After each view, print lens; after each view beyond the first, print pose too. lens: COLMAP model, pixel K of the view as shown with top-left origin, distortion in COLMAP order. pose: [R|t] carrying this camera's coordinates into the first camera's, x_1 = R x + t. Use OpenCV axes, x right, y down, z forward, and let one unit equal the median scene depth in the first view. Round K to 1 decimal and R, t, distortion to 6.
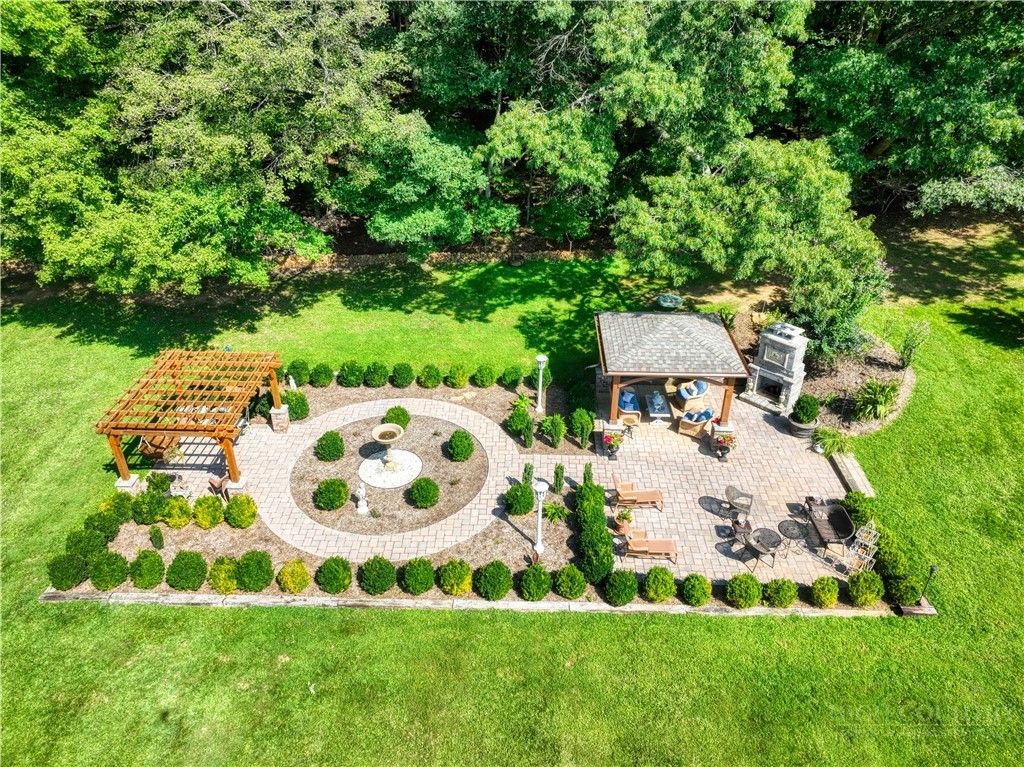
lens RADIAL K [[719.2, 0, 512.0], [0, 719.2, 383.5], [0, 0, 1]] dist [-0.000311, 0.012640]
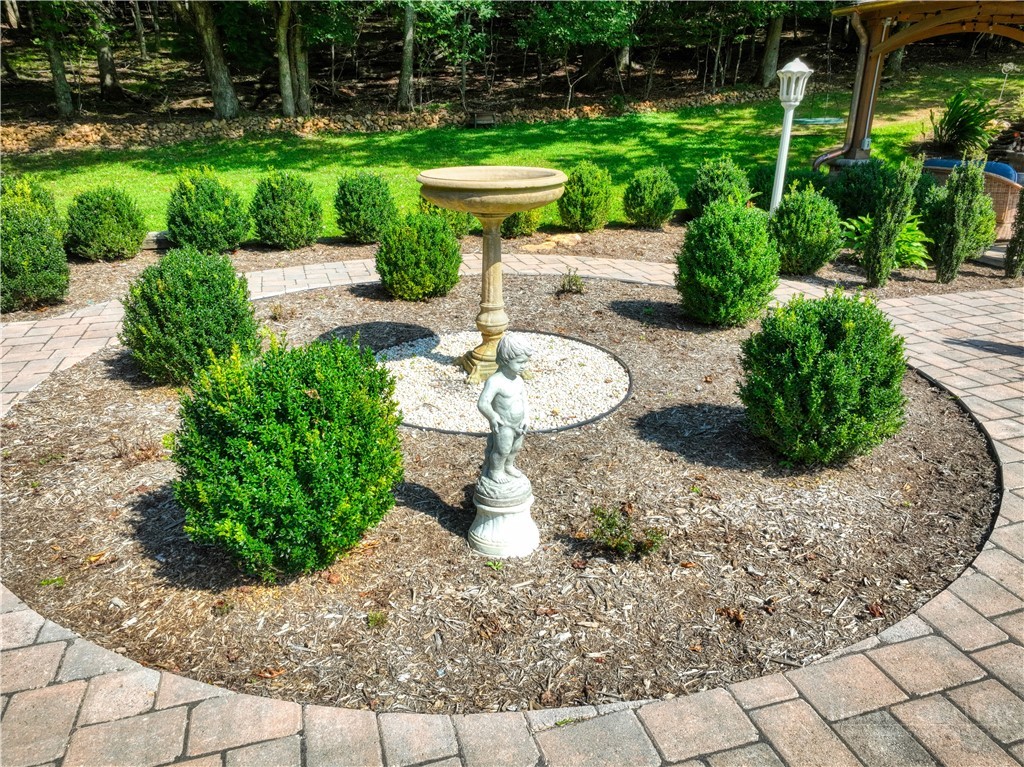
lens RADIAL K [[721.7, 0, 512.0], [0, 721.7, 383.5], [0, 0, 1]] dist [-0.011683, 0.031171]
pose [[0.952361, -0.114305, 0.282740, -0.212113], [0.156109, 0.979150, -0.129982, 0.141021], [-0.261988, 0.167928, 0.950349, 0.728875]]
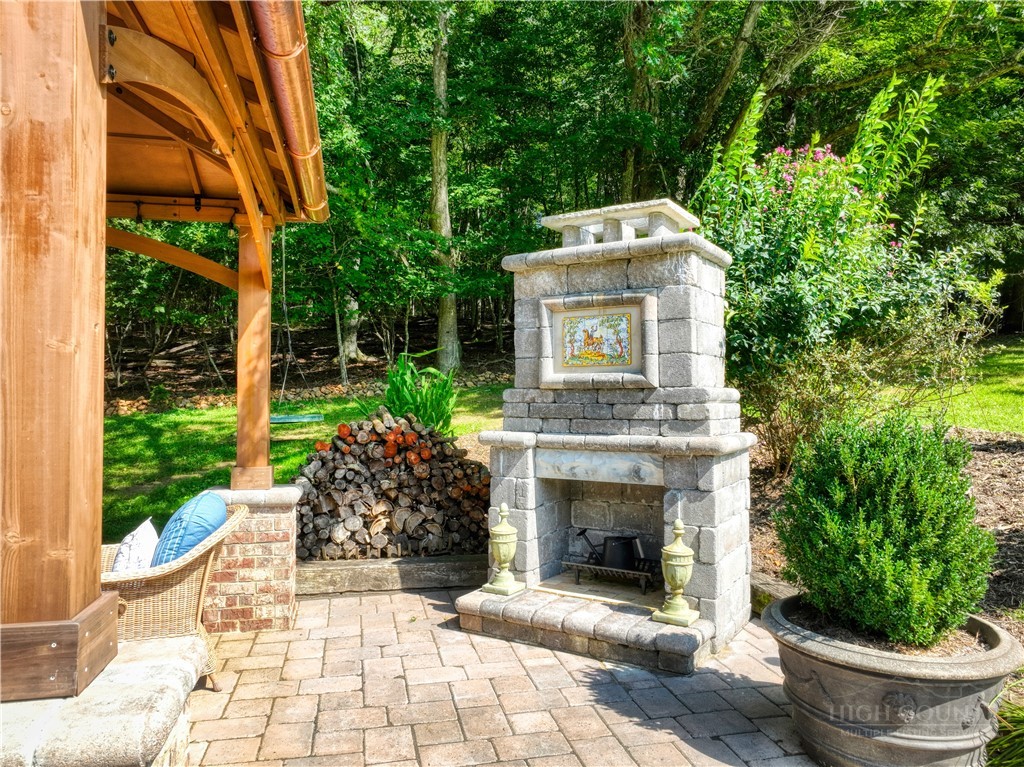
lens RADIAL K [[719.2, 0, 512.0], [0, 719.2, 383.5], [0, 0, 1]] dist [-0.000311, 0.012640]
pose [[0.969822, 0.004772, 0.243769, 0.305046], [0.124930, 0.848860, -0.513643, 0.070288], [-0.209377, 0.528596, 0.822647, 0.873296]]
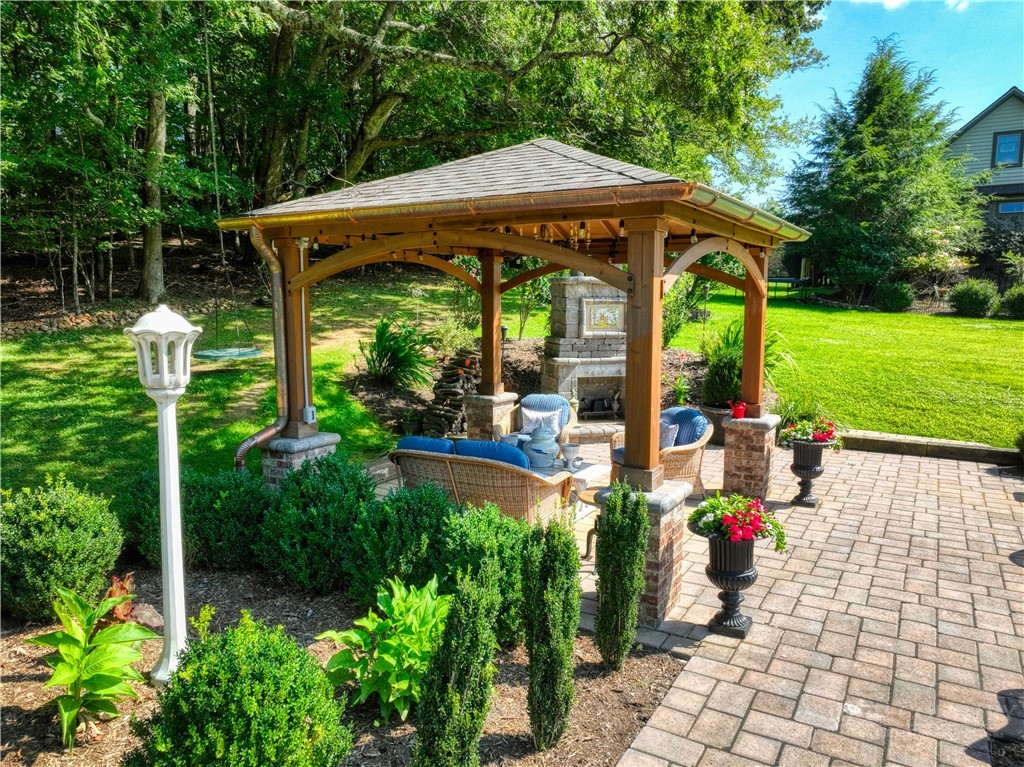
lens RADIAL K [[719.2, 0, 512.0], [0, 719.2, 383.5], [0, 0, 1]] dist [-0.000311, 0.012640]
pose [[0.482982, -0.106317, 0.869152, -0.070464], [0.443608, 0.885502, -0.138193, 0.037249], [-0.754944, 0.452308, 0.474845, 0.866923]]
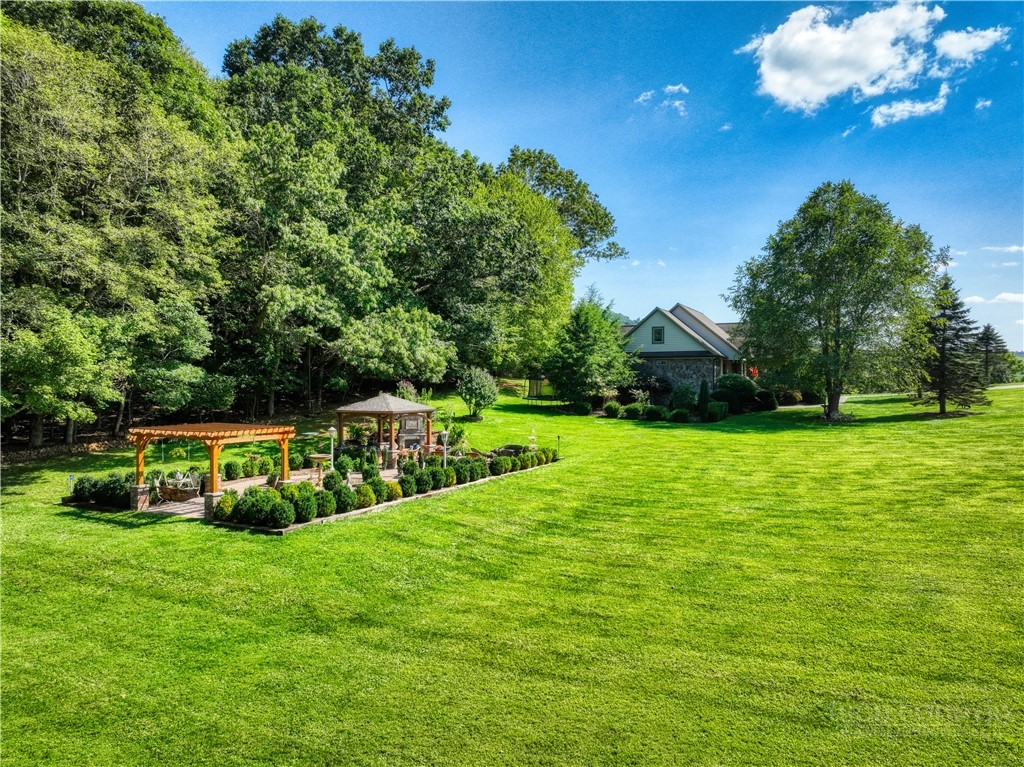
lens RADIAL K [[719.2, 0, 512.0], [0, 719.2, 383.5], [0, 0, 1]] dist [-0.000311, 0.012640]
pose [[0.433358, -0.002858, 0.901217, -1.177243], [0.457725, 0.862114, -0.217367, 0.389384], [-0.776330, 0.506707, 0.374912, 0.081570]]
